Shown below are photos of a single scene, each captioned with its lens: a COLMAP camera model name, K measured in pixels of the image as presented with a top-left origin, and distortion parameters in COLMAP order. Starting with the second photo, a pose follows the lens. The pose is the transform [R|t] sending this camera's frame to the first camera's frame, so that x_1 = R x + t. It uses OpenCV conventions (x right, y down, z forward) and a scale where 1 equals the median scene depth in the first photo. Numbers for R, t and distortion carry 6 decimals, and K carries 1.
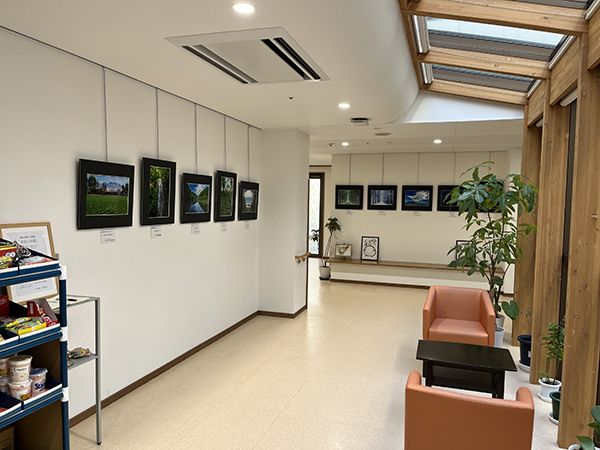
lens RADIAL K [[447.6, 0, 298.7], [0, 447.6, 232.1], [0, 0, 1]] dist [0.058444, -0.078186]
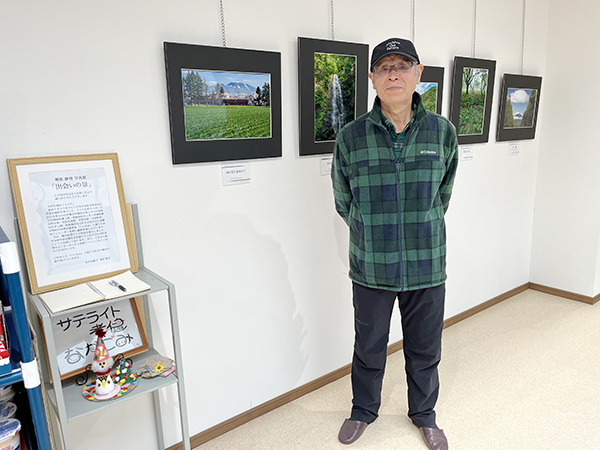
lens RADIAL K [[448.6, 0, 300.0], [0, 448.6, 225.0], [0, 0, 1]] dist [0.059400, -0.085176]
pose [[0.818713, 0.077083, -0.569006, 0.008685], [0.009298, 0.989039, 0.147363, -0.010075], [0.574128, -0.125939, 0.809022, 0.464355]]
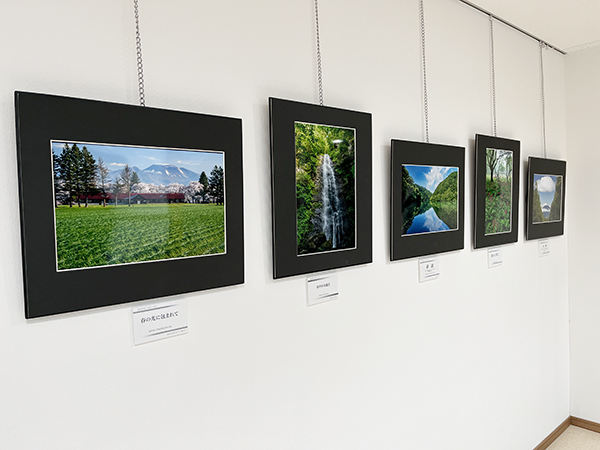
lens RADIAL K [[448.6, 0, 300.0], [0, 448.6, 225.0], [0, 0, 1]] dist [0.059400, -0.085176]
pose [[0.853873, -0.035040, -0.519300, -0.125297], [0.020822, 0.999232, -0.033185, -0.044362], [0.520064, 0.017523, 0.853948, 0.652179]]
